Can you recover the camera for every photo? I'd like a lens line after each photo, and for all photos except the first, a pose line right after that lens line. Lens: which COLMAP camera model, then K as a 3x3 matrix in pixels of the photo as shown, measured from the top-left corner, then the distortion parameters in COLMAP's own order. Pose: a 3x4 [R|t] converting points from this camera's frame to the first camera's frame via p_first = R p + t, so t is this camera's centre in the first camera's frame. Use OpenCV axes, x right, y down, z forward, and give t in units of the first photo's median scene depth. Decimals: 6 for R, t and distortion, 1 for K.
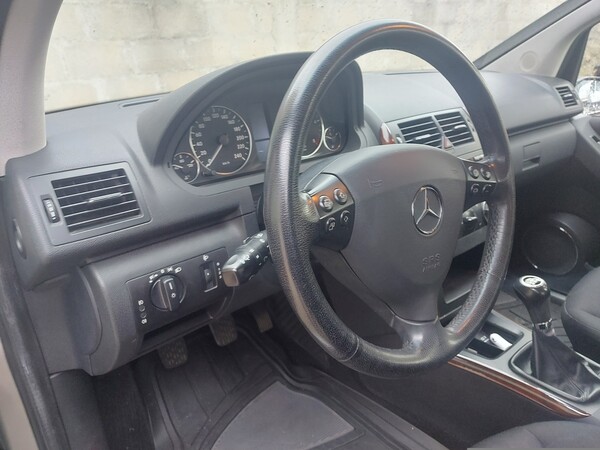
lens RADIAL K [[426.9, 0, 300.1], [0, 426.9, 226.4], [0, 0, 1]] dist [0.097081, -0.100971]
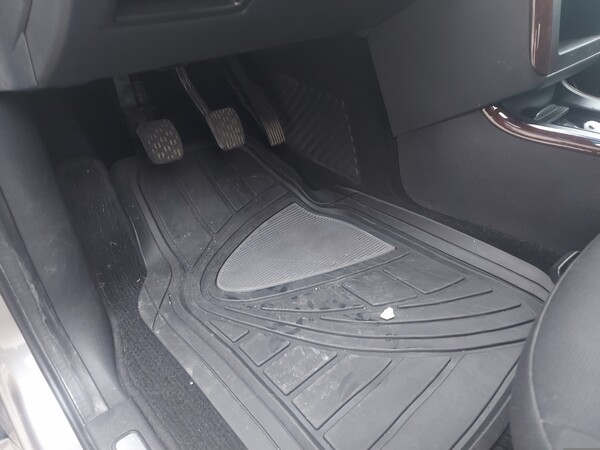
lens RADIAL K [[426.9, 0, 300.1], [0, 426.9, 226.4], [0, 0, 1]] dist [0.097081, -0.100971]
pose [[0.996486, -0.005895, 0.083548, -0.118624], [-0.011751, 0.977815, 0.209141, 0.257222], [-0.082927, -0.209388, 0.974310, 0.237558]]
